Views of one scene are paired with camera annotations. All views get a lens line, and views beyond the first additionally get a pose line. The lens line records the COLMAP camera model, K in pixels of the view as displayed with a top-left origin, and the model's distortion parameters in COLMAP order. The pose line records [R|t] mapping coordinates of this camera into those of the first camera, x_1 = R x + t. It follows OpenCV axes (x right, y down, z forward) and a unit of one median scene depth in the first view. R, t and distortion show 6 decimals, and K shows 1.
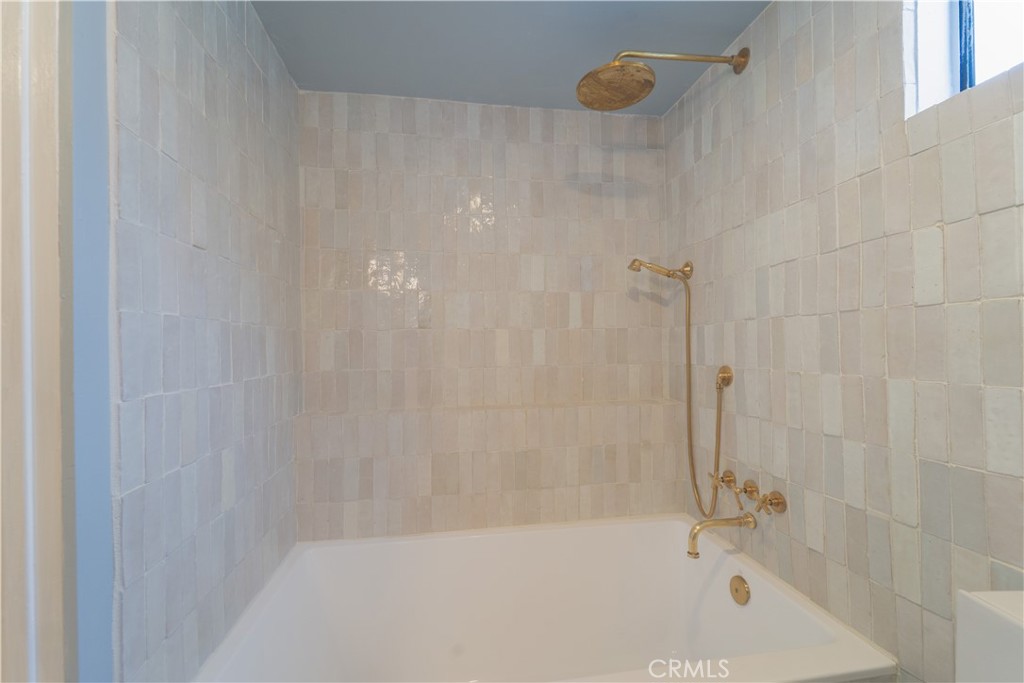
lens RADIAL K [[411.4, 0, 510.2], [0, 411.4, 346.2], [0, 0, 1]] dist [0.004053, -0.002937]
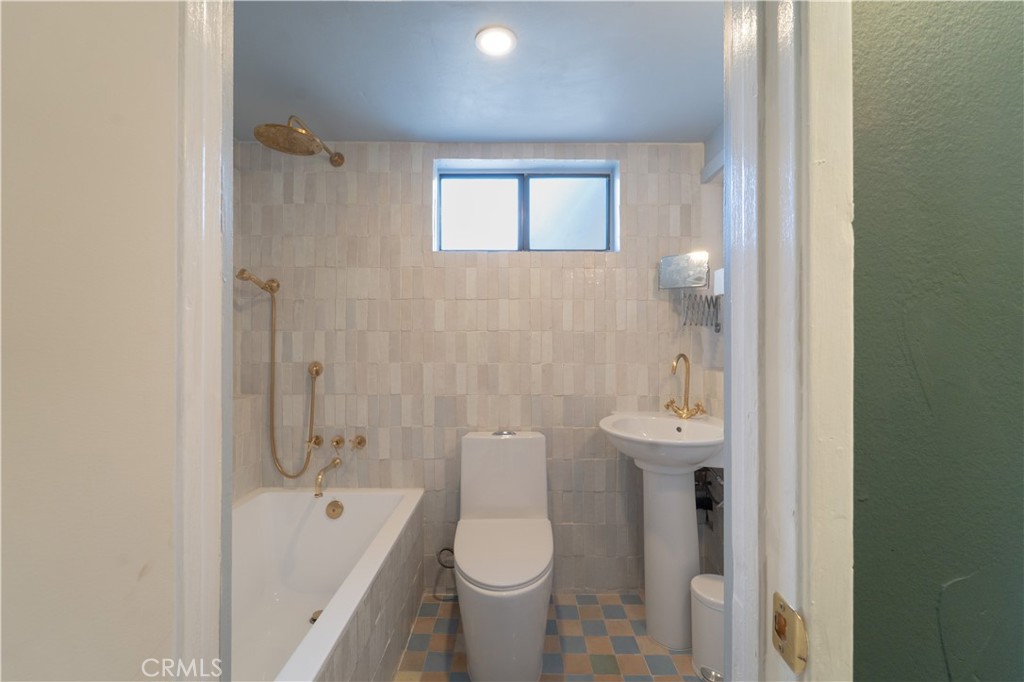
lens RADIAL K [[411.4, 0, 511.6], [0, 411.4, 344.8], [0, 0, 1]] dist [0.004053, -0.002937]
pose [[0.153047, 0.017306, 0.988067, -0.831038], [-0.005972, 0.999845, -0.016587, 0.009799], [-0.988201, -0.003362, 0.153126, 0.131840]]
